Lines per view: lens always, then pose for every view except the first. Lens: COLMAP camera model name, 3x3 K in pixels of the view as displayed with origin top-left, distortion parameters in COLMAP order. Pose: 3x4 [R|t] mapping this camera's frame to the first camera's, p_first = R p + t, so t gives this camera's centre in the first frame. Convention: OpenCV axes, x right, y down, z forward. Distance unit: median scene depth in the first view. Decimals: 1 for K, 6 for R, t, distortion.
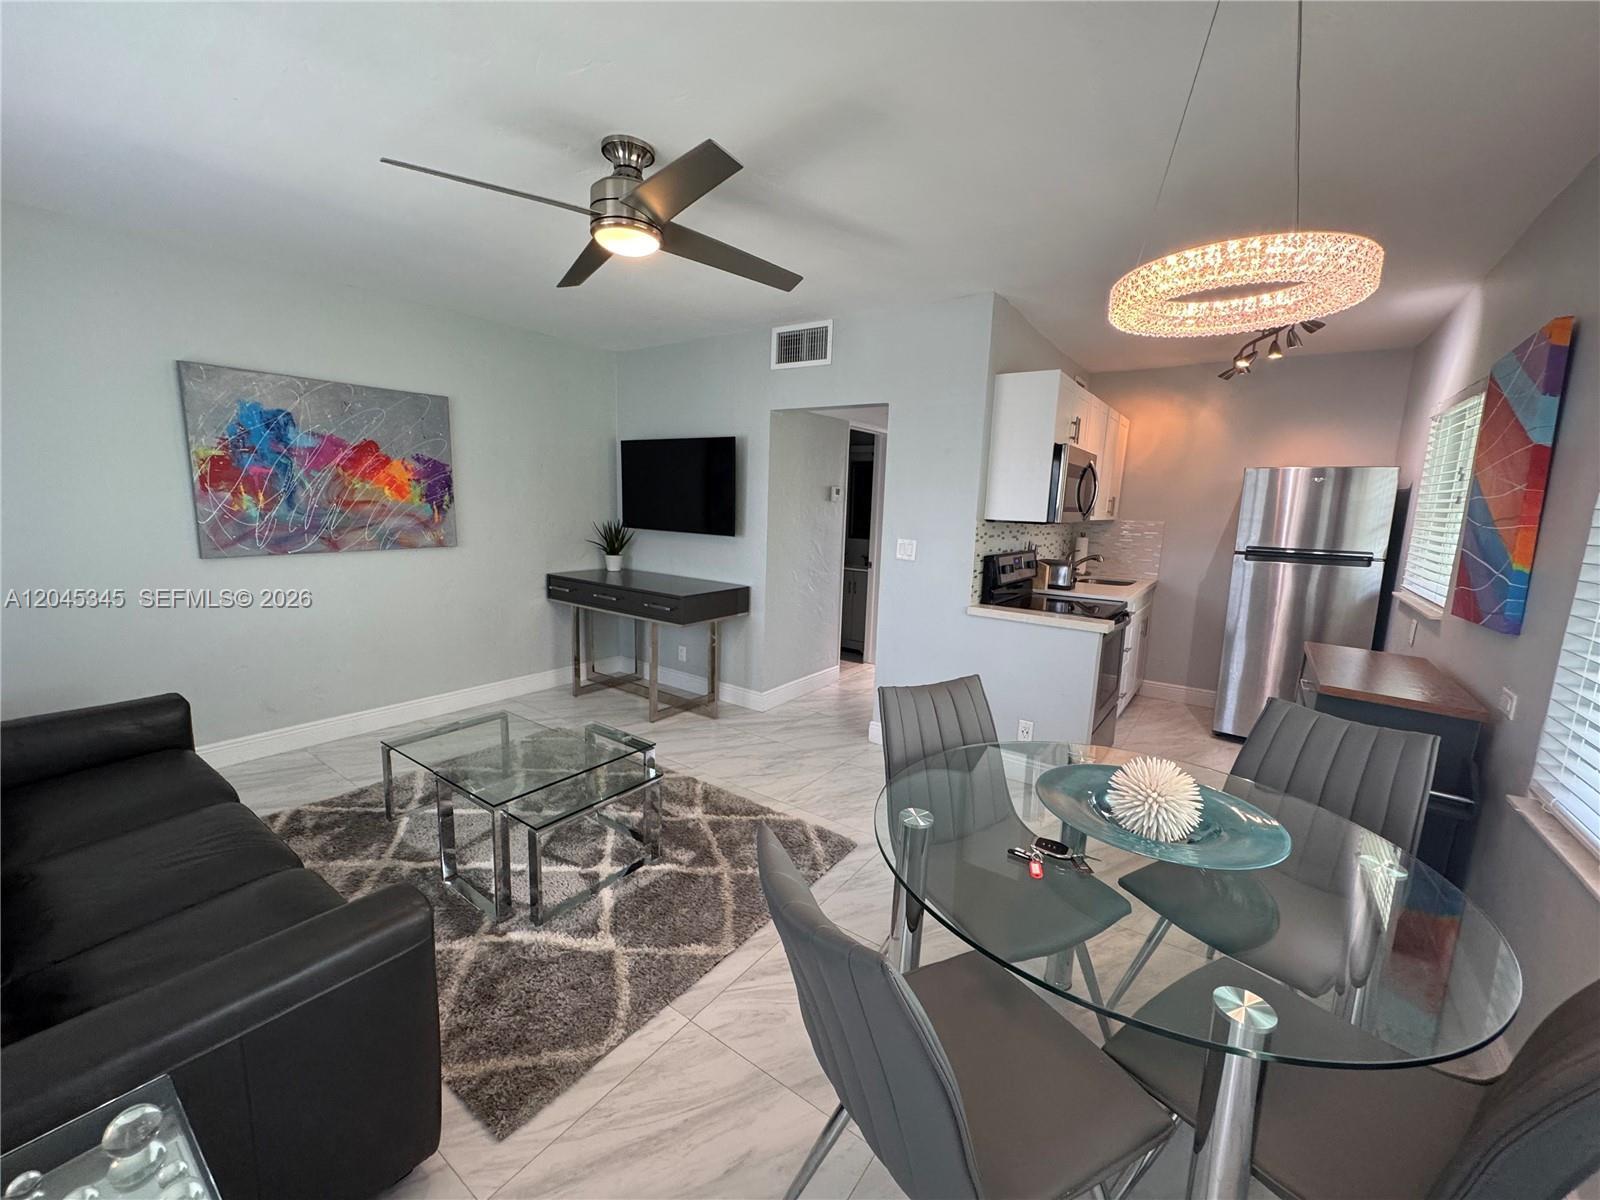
lens RADIAL K [[635.7, 0, 798.4], [0, 635.7, 593.6], [0, 0, 1]] dist [-0.005404, 0.001213]
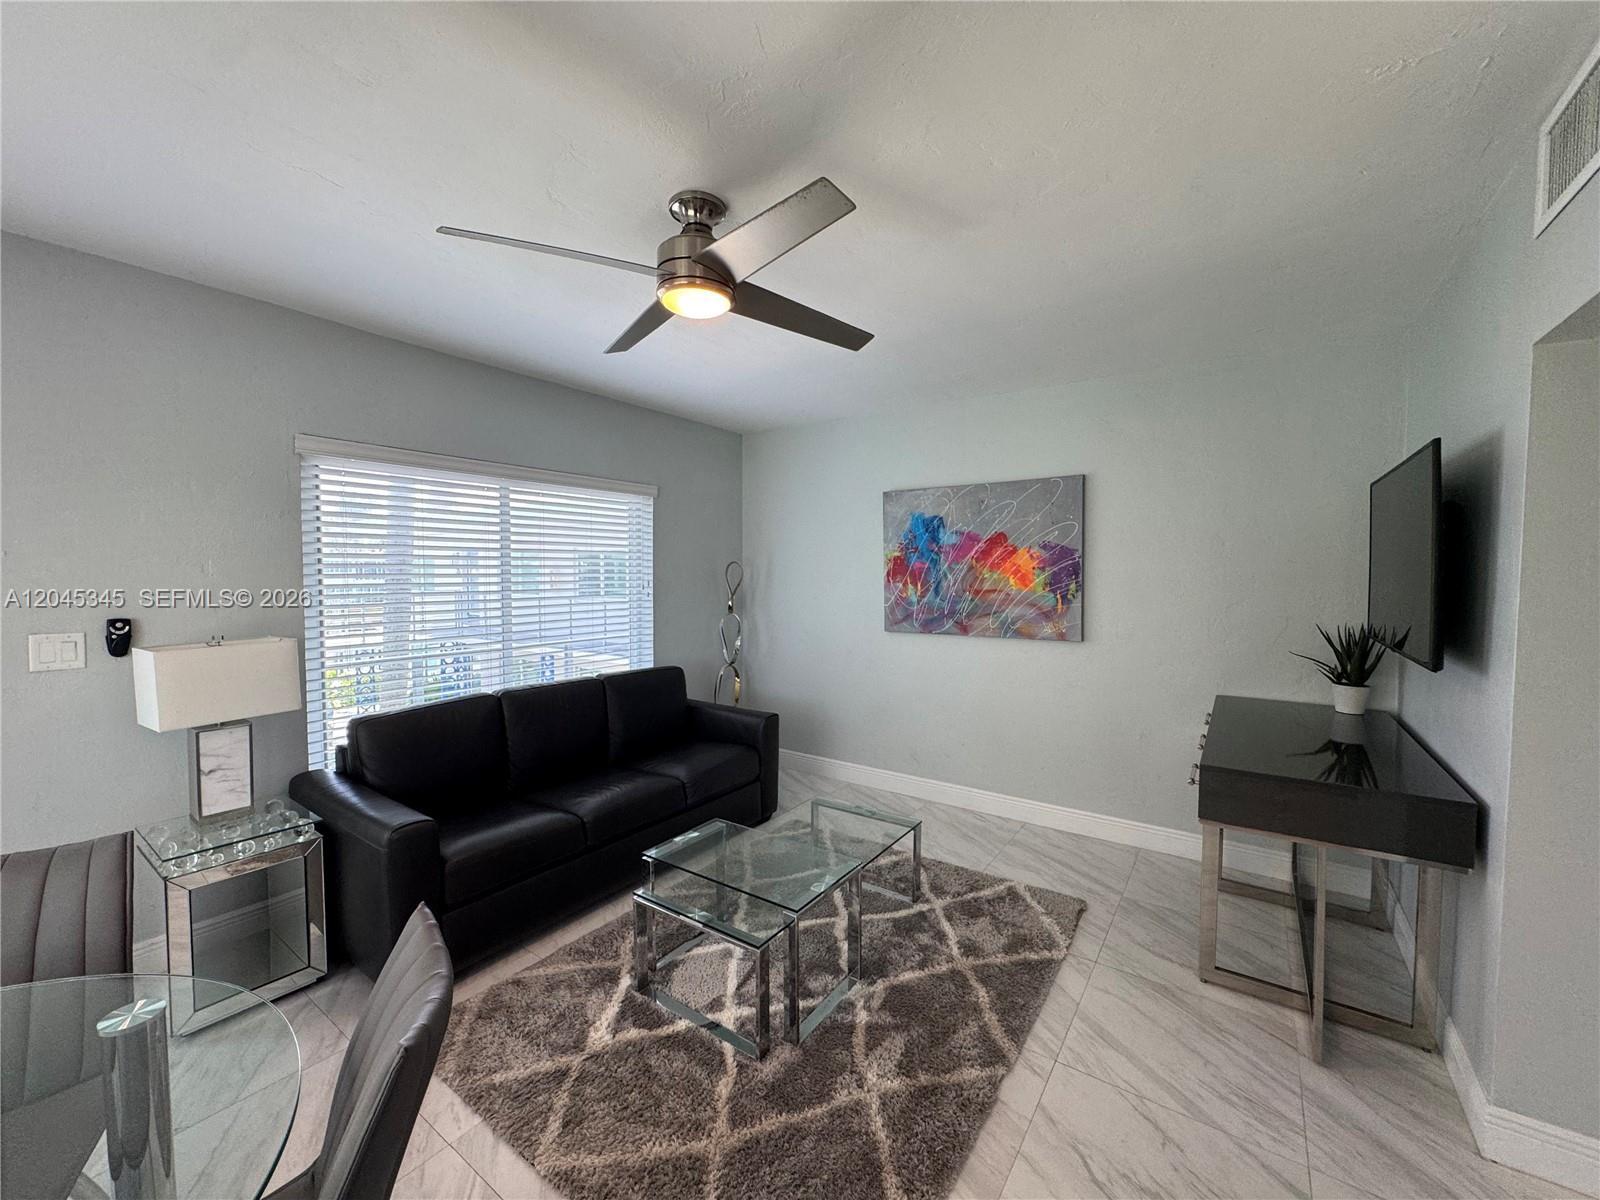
lens RADIAL K [[635.7, 0, 800.0], [0, 635.7, 597.5], [0, 0, 1]] dist [-0.005404, 0.001213]
pose [[0.009874, 0.005912, -0.999934, 0.372014], [-0.150976, 0.988528, 0.004354, -0.091872], [0.988488, 0.150923, 0.010653, 0.689490]]
